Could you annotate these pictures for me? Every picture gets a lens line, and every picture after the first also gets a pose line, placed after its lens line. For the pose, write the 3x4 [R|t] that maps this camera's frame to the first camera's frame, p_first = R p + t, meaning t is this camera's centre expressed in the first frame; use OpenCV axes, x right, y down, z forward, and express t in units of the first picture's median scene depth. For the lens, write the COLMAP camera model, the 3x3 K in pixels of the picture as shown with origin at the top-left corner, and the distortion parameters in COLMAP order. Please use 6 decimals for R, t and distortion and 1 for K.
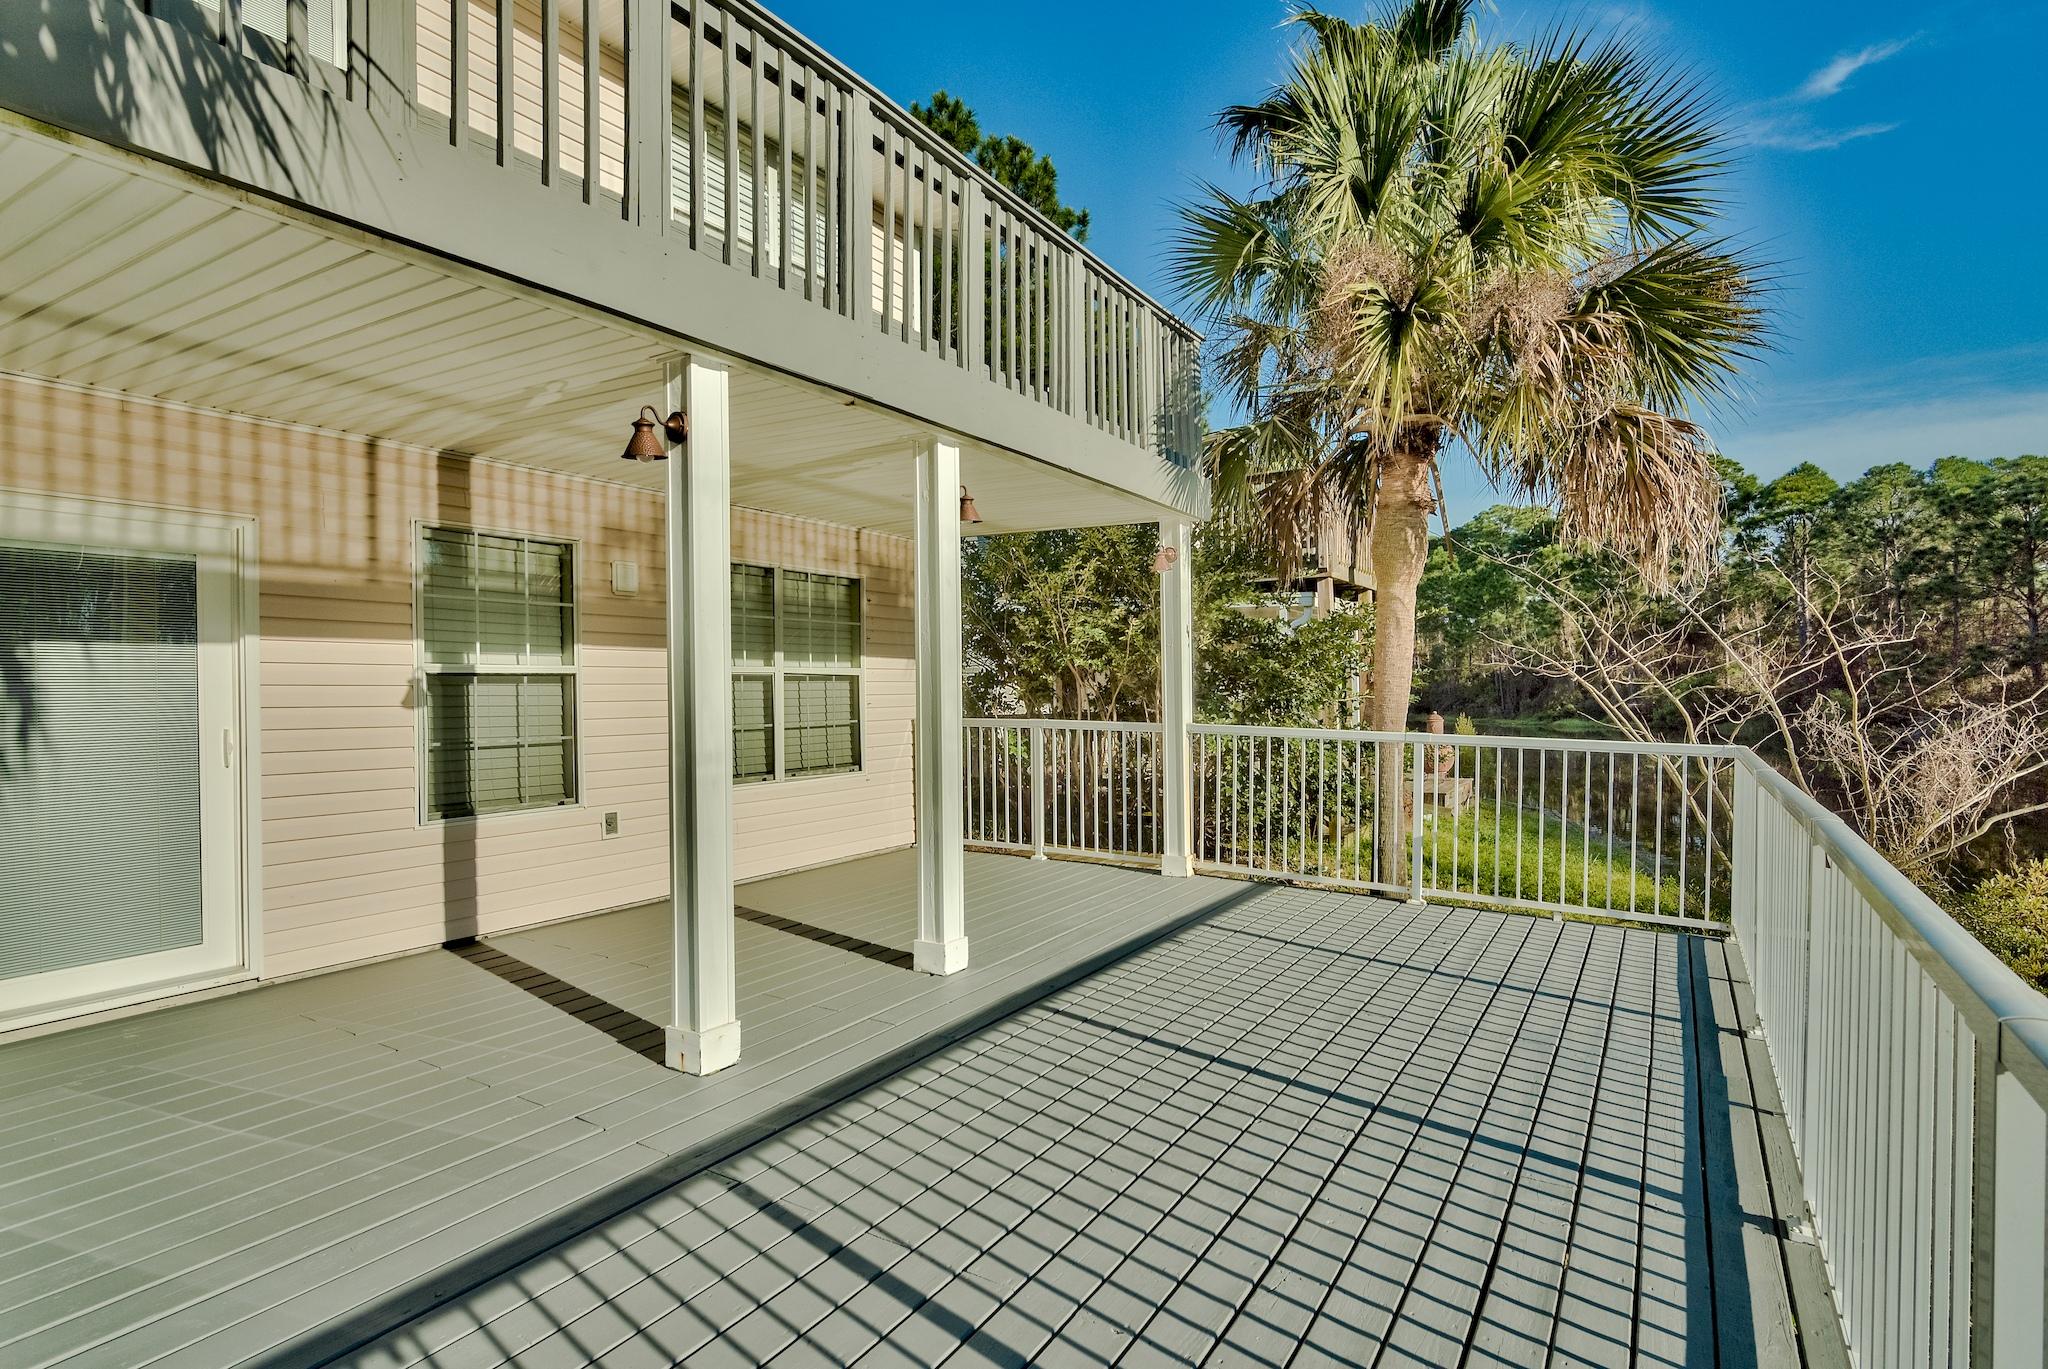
lens RADIAL K [[1041.5, 0, 1024.0], [0, 1041.5, 684.5], [0, 0, 1]] dist [-0.002441, -0.000176]
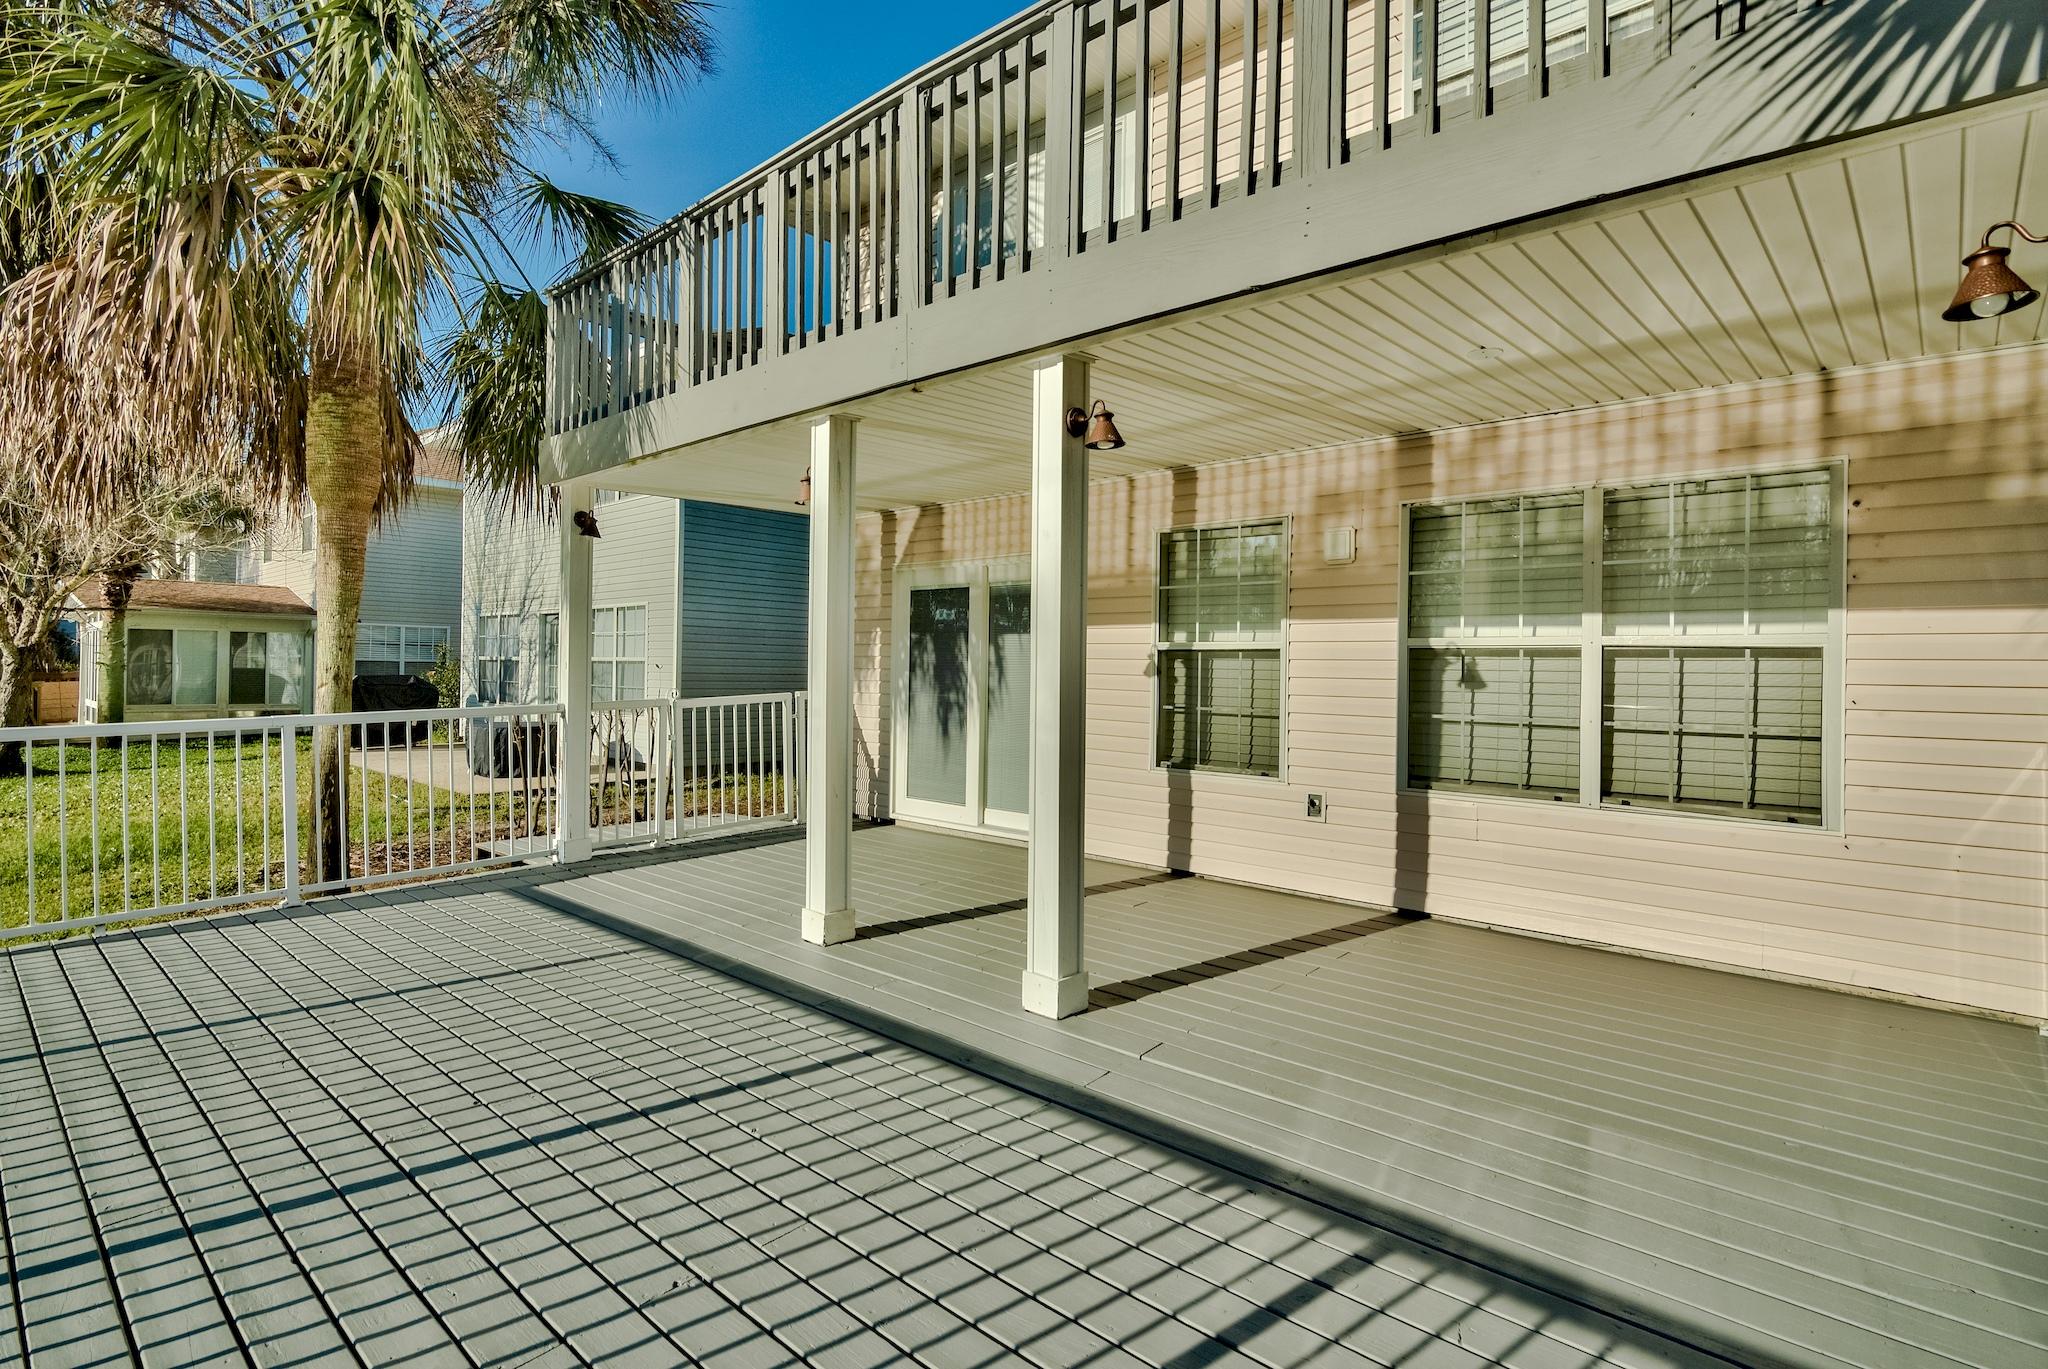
lens RADIAL K [[1012.1, 0, 1026.3], [0, 1012.1, 711.5], [0, 0, 1]] dist [-0.001995, 0.001778]
pose [[-0.182268, 0.058862, -0.981485, 0.650527], [-0.002555, 0.998175, 0.060337, -0.010294], [0.983246, 0.013505, -0.181785, 1.036584]]
